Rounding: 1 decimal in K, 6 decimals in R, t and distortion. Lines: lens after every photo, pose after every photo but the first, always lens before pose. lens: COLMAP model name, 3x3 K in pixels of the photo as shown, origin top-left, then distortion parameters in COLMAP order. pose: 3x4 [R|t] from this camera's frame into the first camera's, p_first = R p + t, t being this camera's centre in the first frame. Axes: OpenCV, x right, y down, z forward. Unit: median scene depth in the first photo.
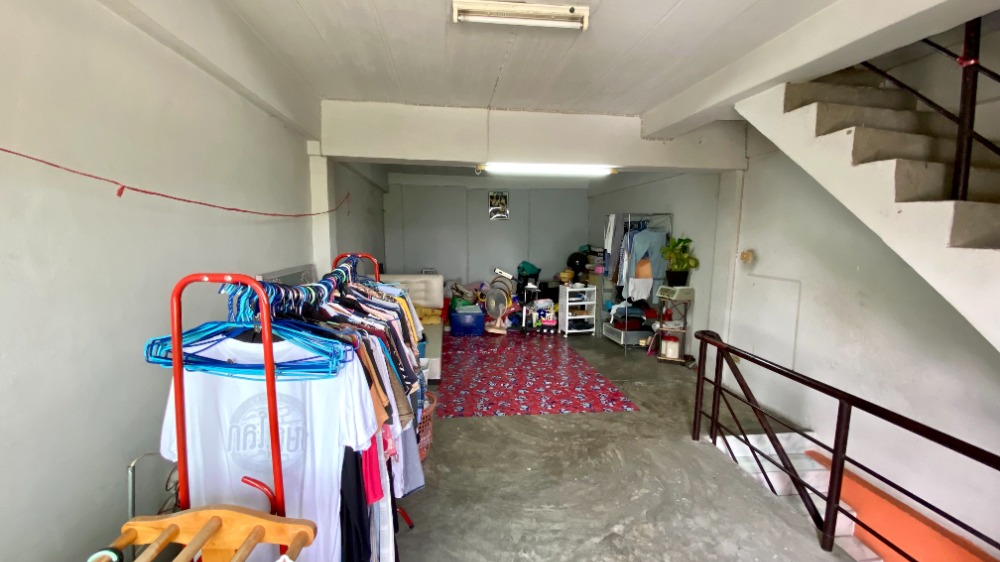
lens RADIAL K [[395.4, 0, 498.2], [0, 395.4, 278.7], [0, 0, 1]] dist [0.000276, -0.013084]
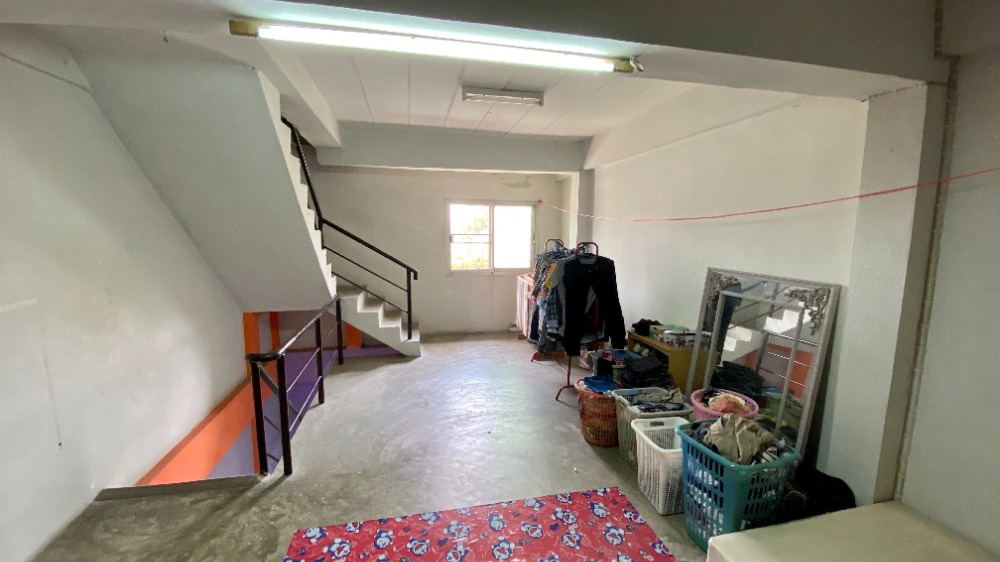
lens RADIAL K [[395.4, 0, 498.2], [0, 395.4, 278.7], [0, 0, 1]] dist [0.000276, -0.013084]
pose [[-0.995088, -0.001823, -0.098977, 0.123061], [-0.024920, 0.972245, 0.232633, -0.167029], [0.095806, 0.233957, -0.967515, 1.495016]]
